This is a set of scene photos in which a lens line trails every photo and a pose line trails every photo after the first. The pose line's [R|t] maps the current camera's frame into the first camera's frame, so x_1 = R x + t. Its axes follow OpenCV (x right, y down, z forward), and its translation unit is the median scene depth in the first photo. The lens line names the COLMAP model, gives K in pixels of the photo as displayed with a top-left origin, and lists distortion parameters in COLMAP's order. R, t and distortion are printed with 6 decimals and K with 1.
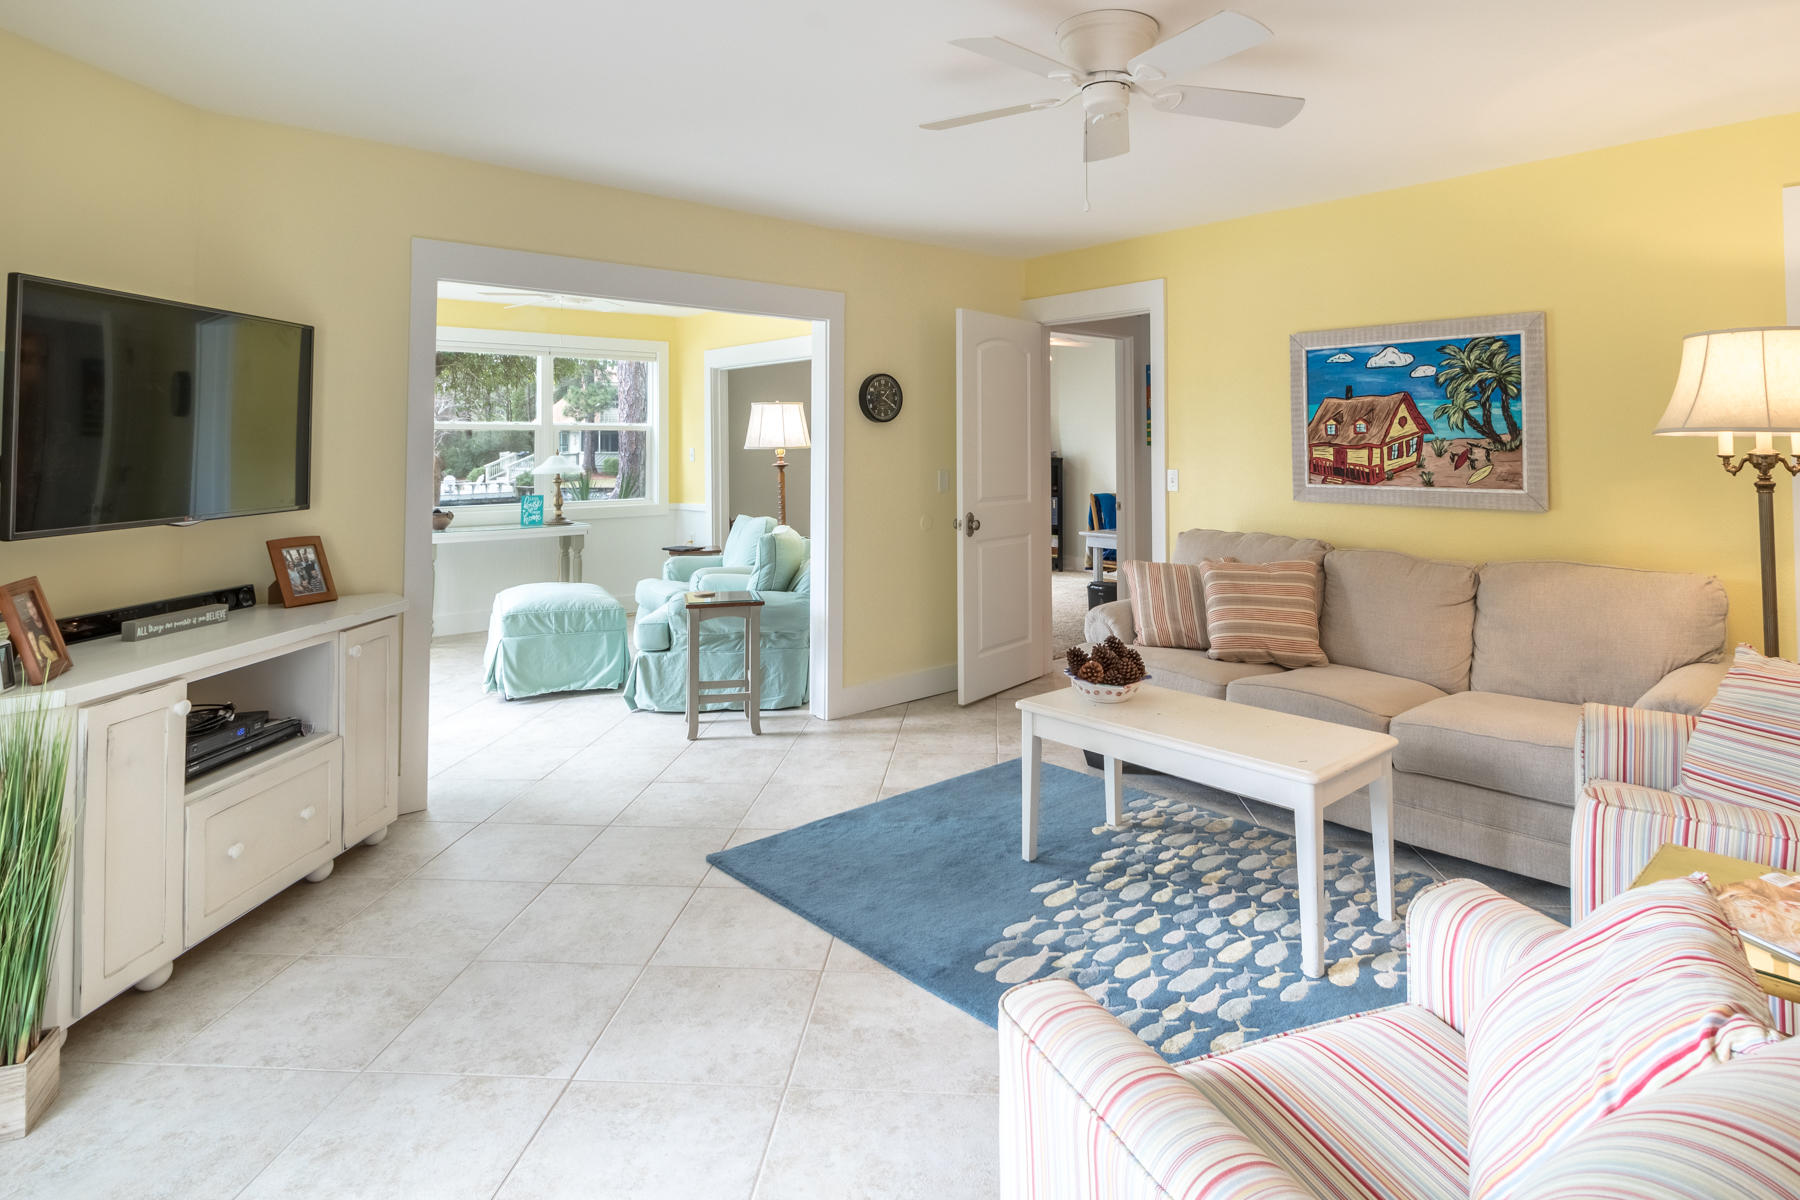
lens RADIAL K [[994.2, 0, 957.3], [0, 994.2, 438.3], [0, 0, 1]] dist [0.000218, 0.002593]
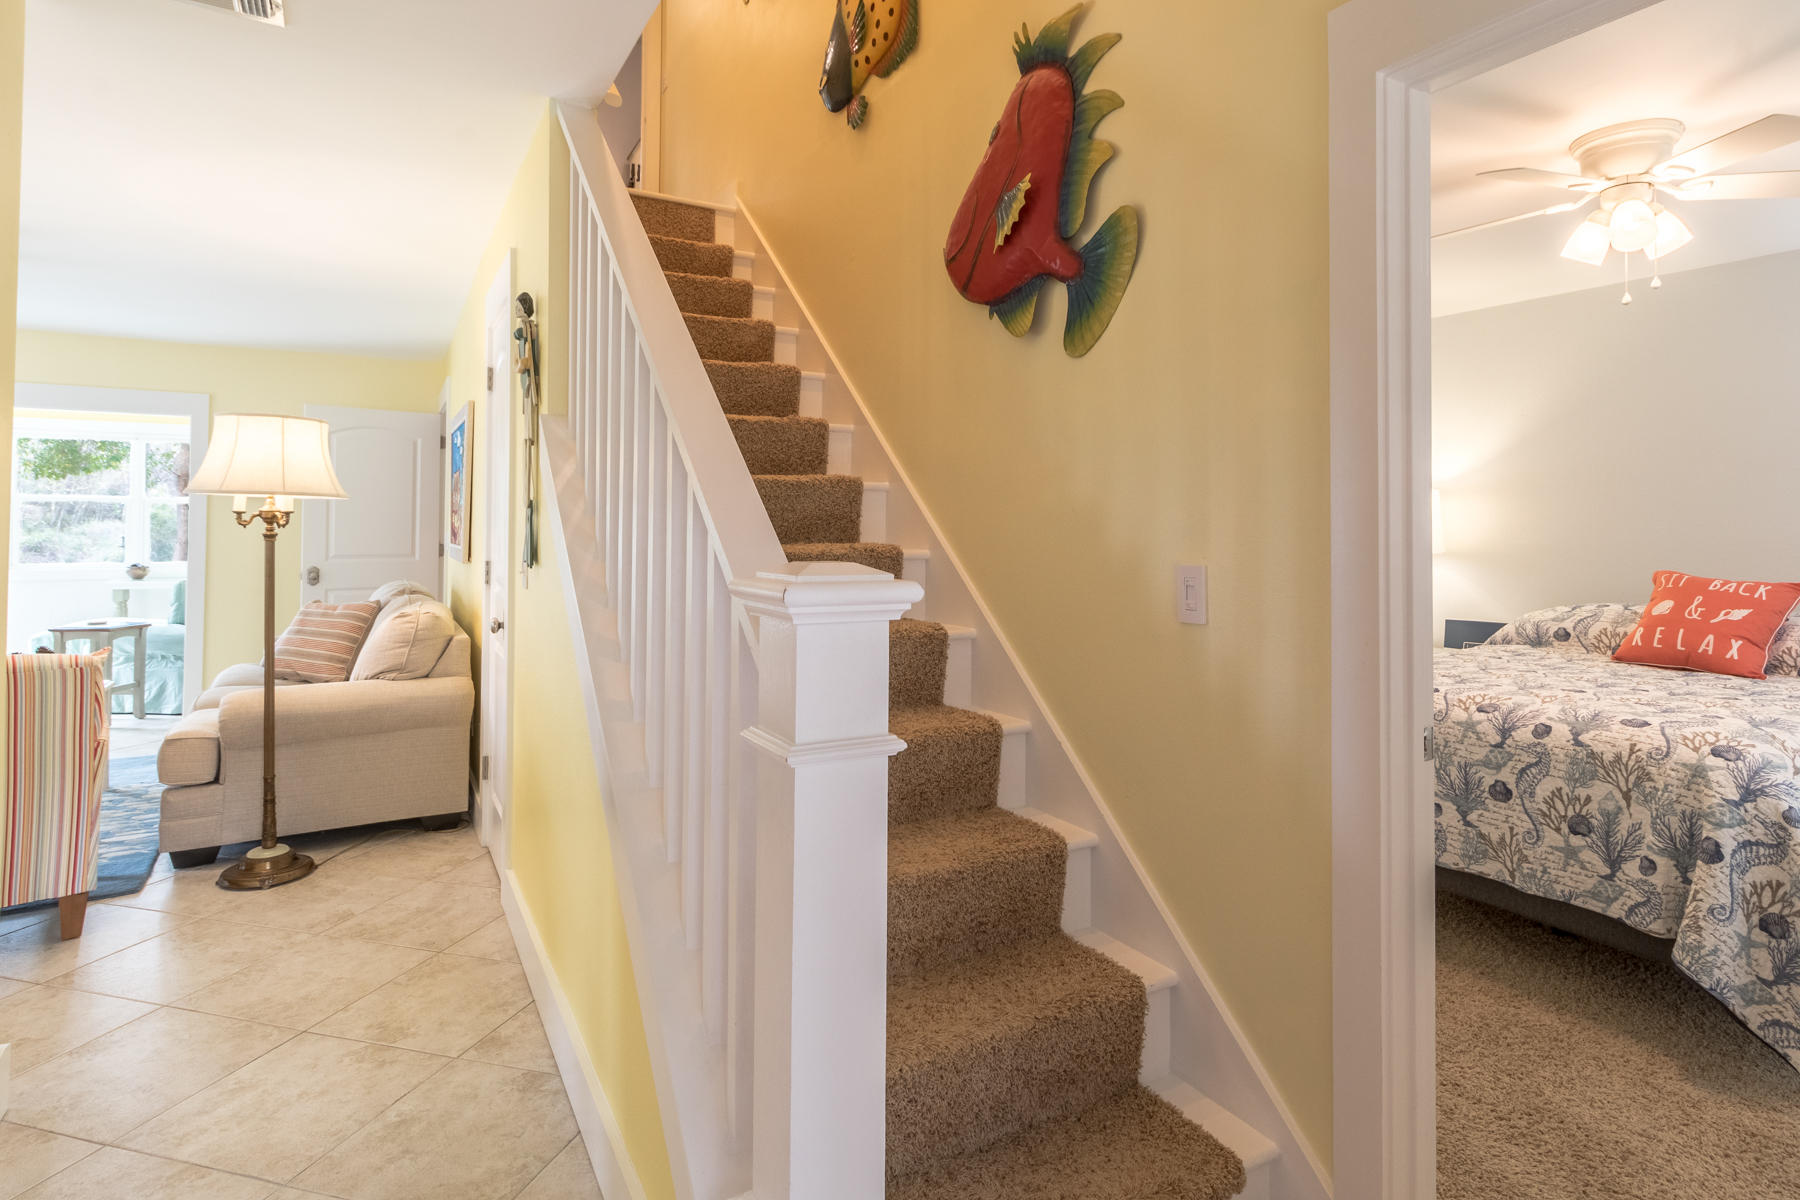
lens RADIAL K [[966.4, 0, 900.6], [0, 966.4, 505.5], [0, 0, 1]] dist [0.006096, 0.003552]
pose [[0.974218, 0.005274, -0.225549, 1.334042], [-0.010031, 0.999751, -0.019948, 0.017950], [0.225388, 0.021697, 0.974028, -0.045798]]
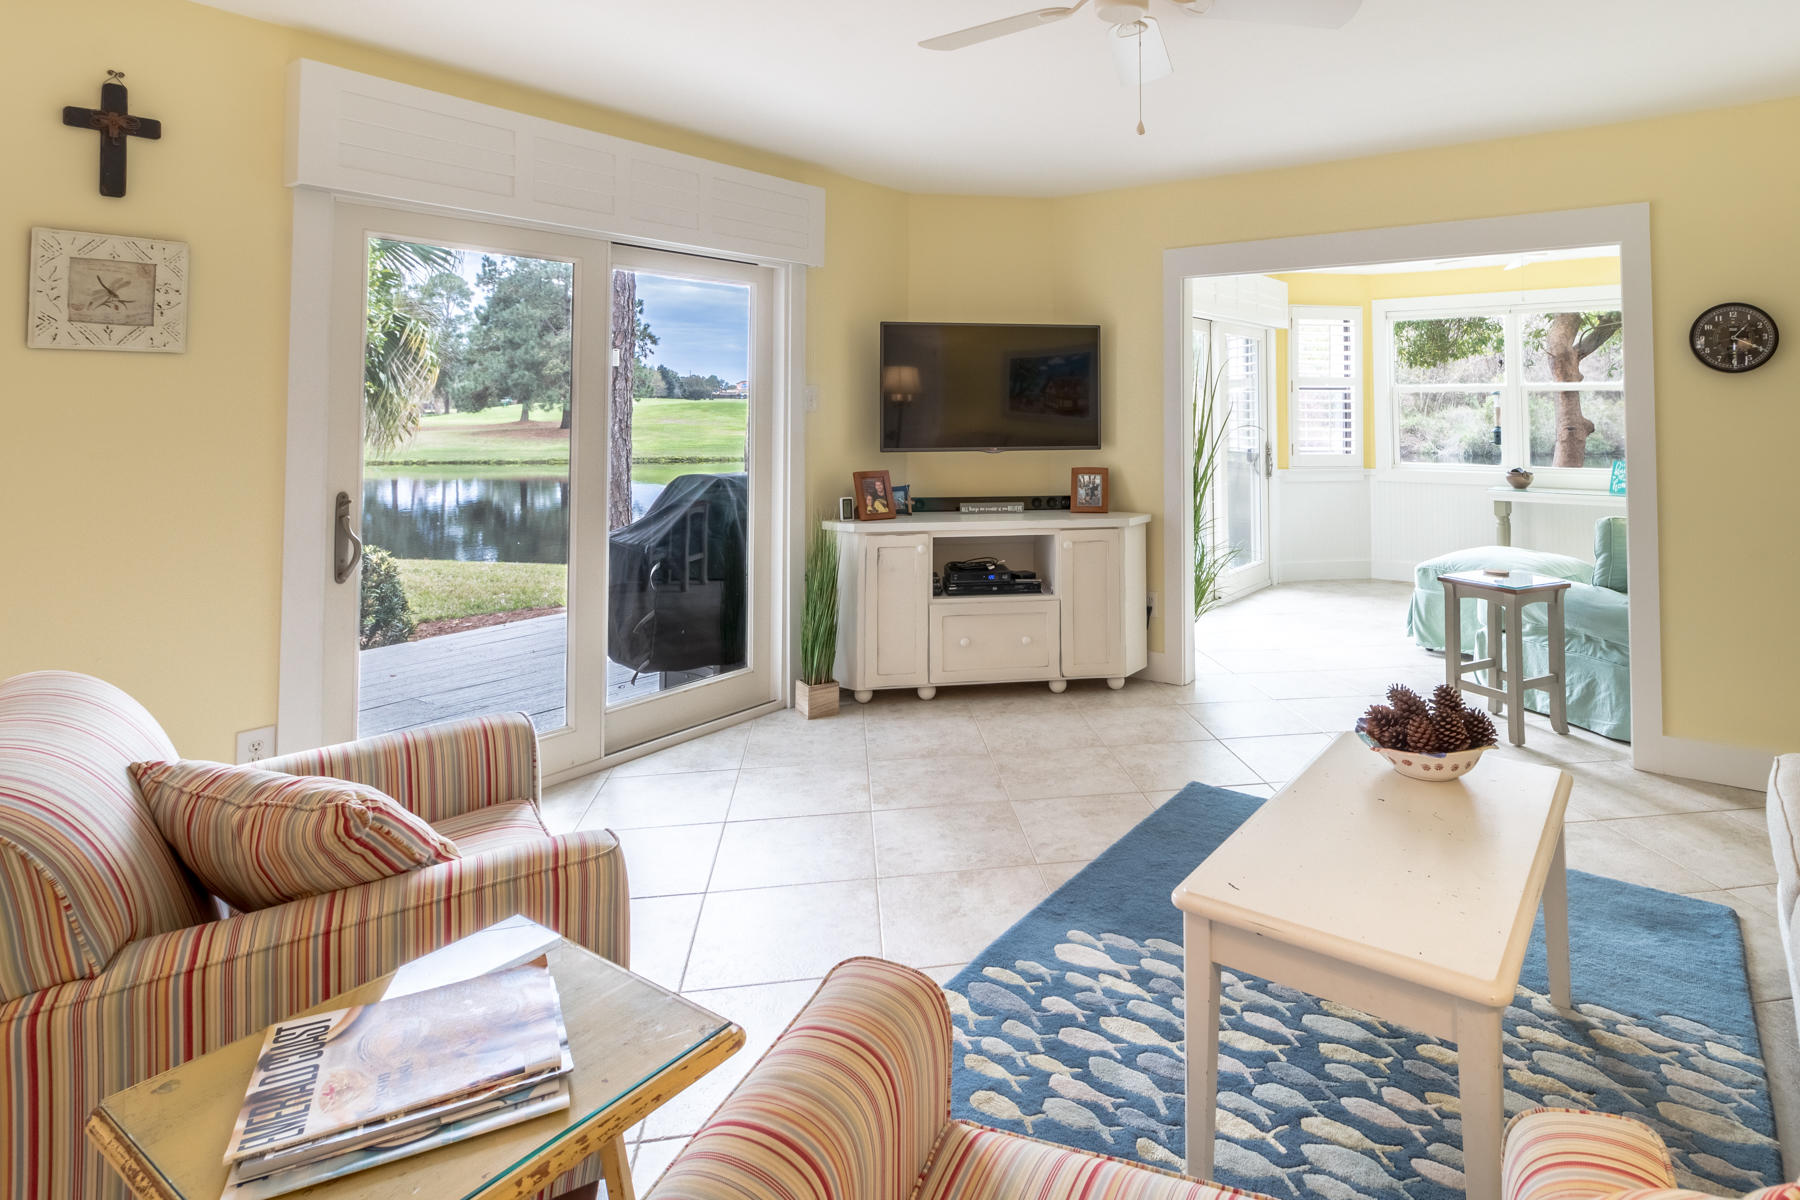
lens RADIAL K [[966.4, 0, 1011.9], [0, 966.4, 378.5], [0, 0, 1]] dist [0.006096, 0.003552]
pose [[0.226051, -0.027829, -0.973718, 0.611446], [0.006153, 0.999613, -0.027140, 0.002919], [0.974096, 0.000144, 0.226135, 0.455998]]
